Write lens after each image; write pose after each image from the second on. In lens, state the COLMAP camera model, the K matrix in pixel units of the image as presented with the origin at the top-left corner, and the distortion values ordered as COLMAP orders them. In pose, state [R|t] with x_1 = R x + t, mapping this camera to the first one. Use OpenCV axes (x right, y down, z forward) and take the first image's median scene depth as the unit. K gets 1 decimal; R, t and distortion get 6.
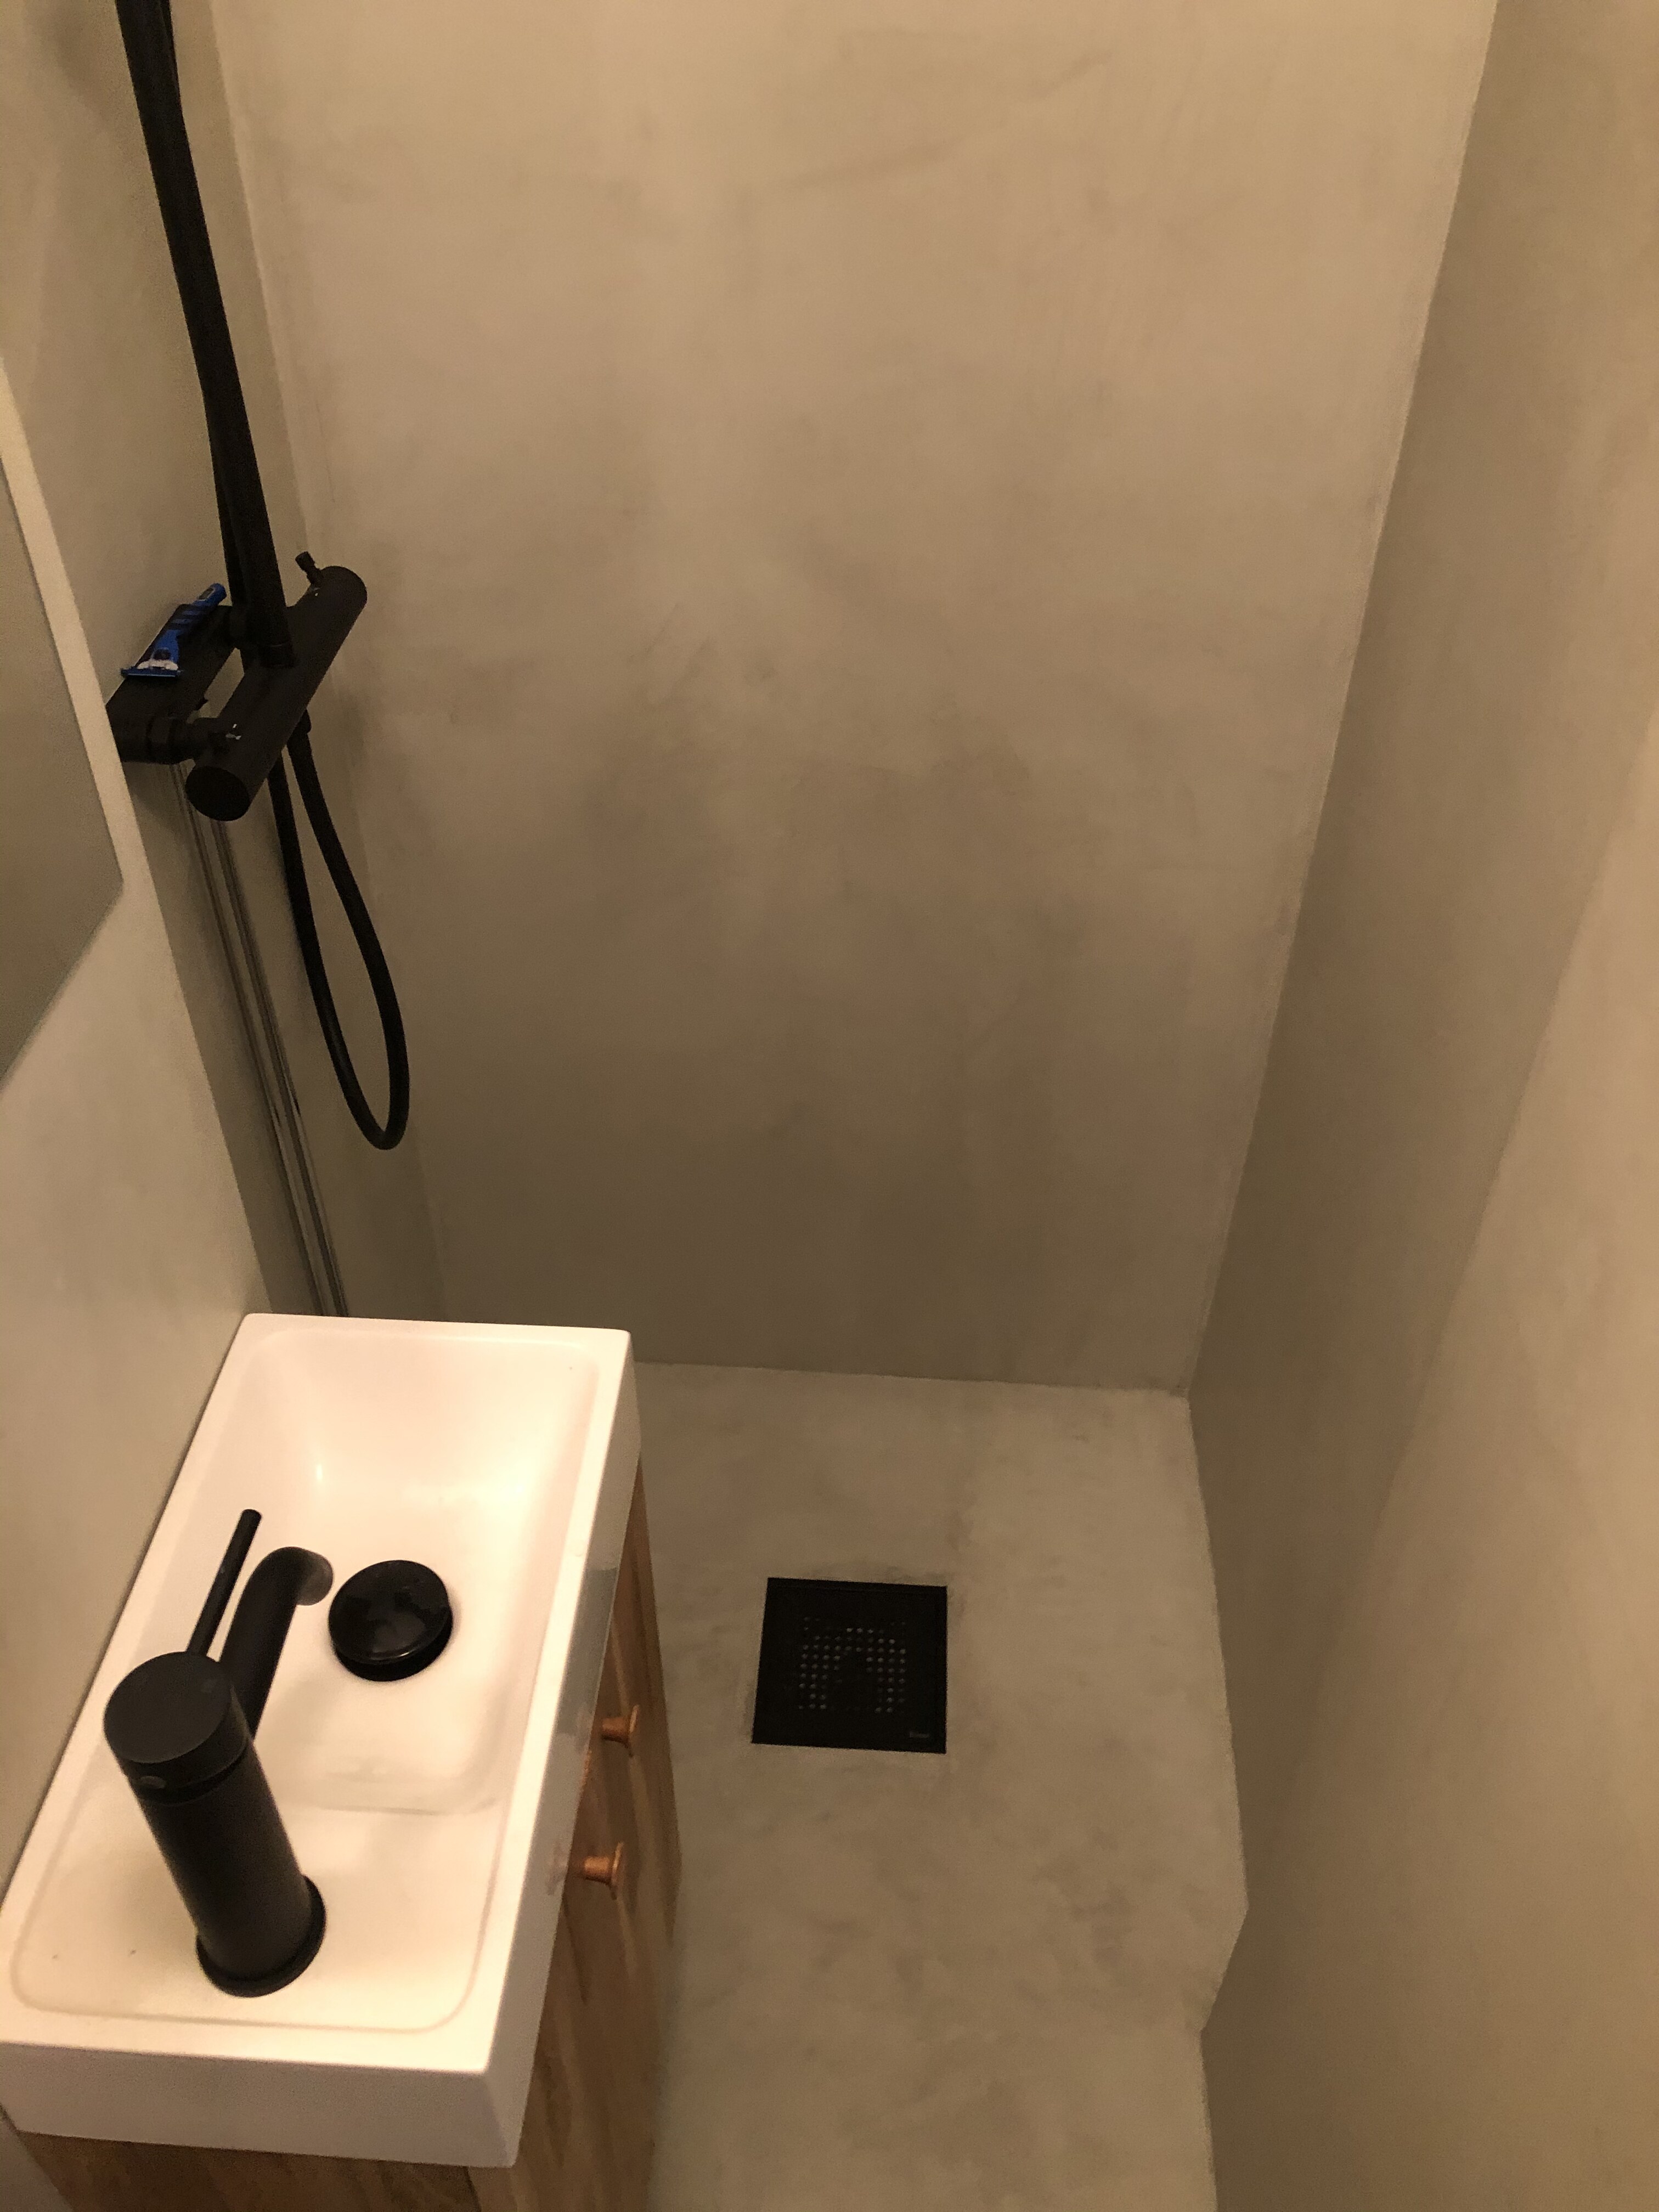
lens RADIAL K [[1823.4, 0, 829.3], [0, 1823.4, 1084.7], [0, 0, 1]] dist [0.017174, -0.017355]
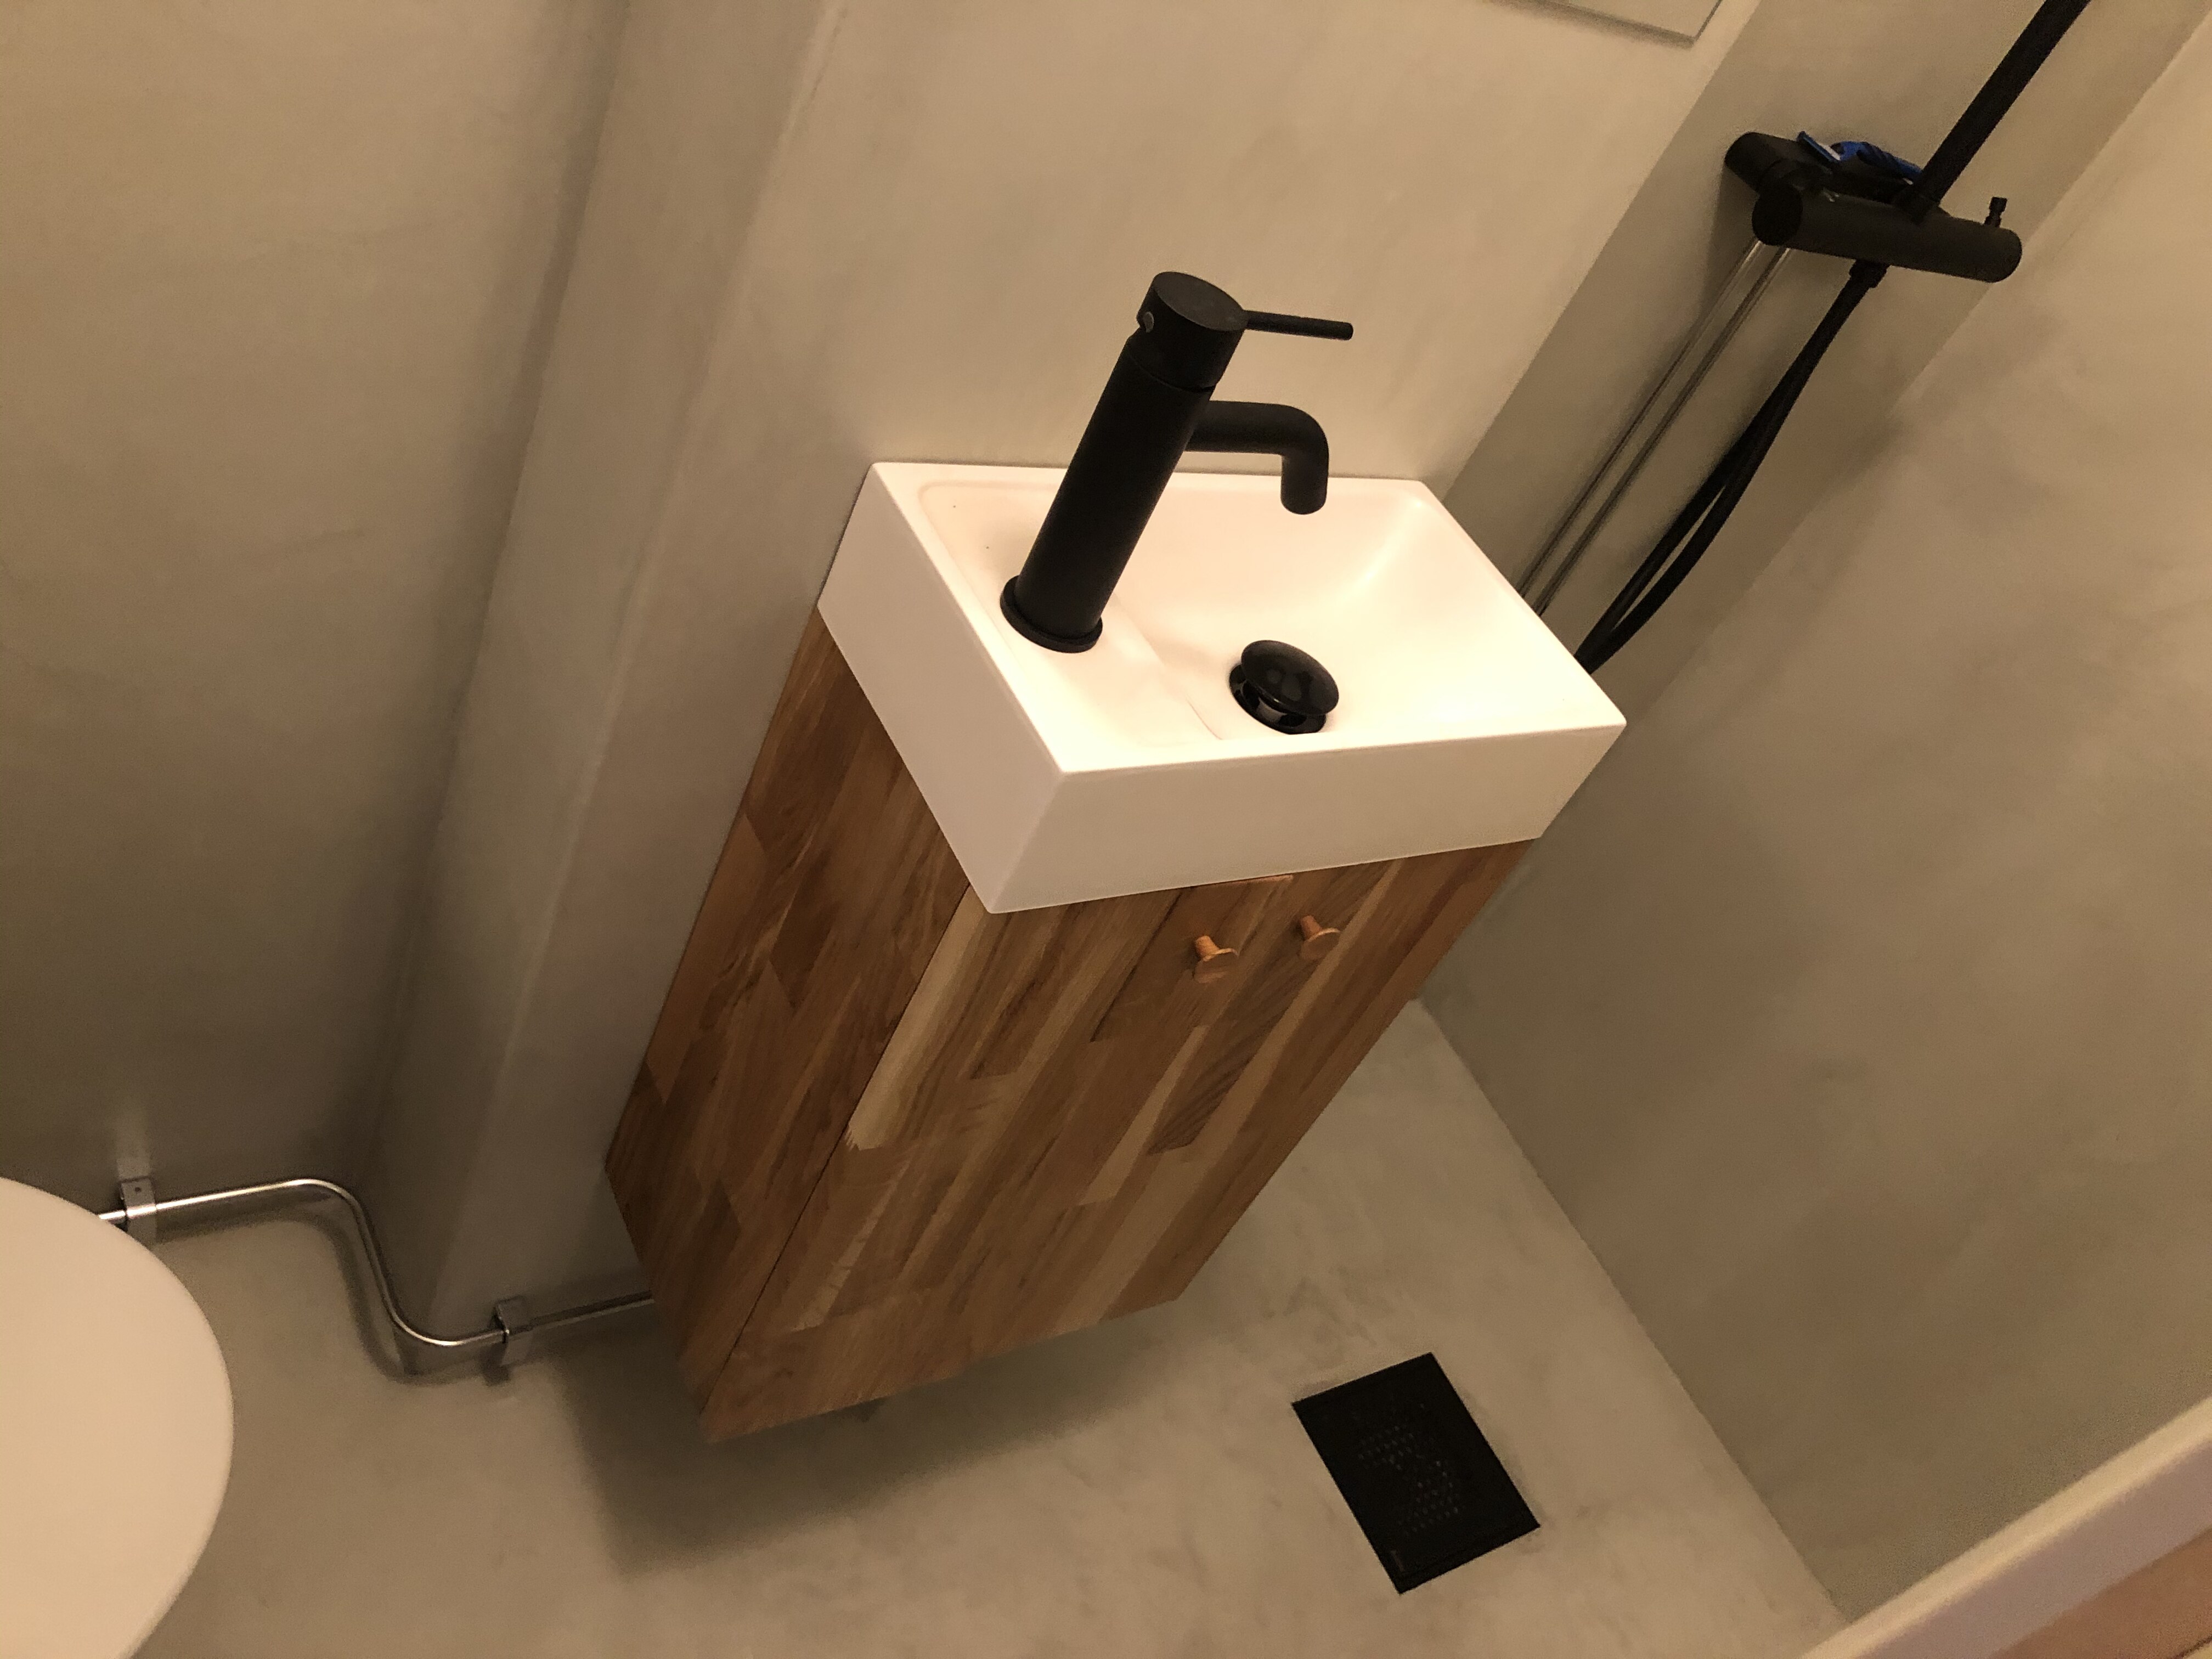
lens RADIAL K [[1823.4, 0, 1113.9], [0, 1823.4, 835.9], [0, 0, 1]] dist [0.017174, -0.017355]
pose [[0.507779, 0.717503, -0.476813, 0.176207], [-0.793081, 0.605472, 0.066521, 0.216221], [0.336426, 0.344373, 0.876484, 0.027386]]
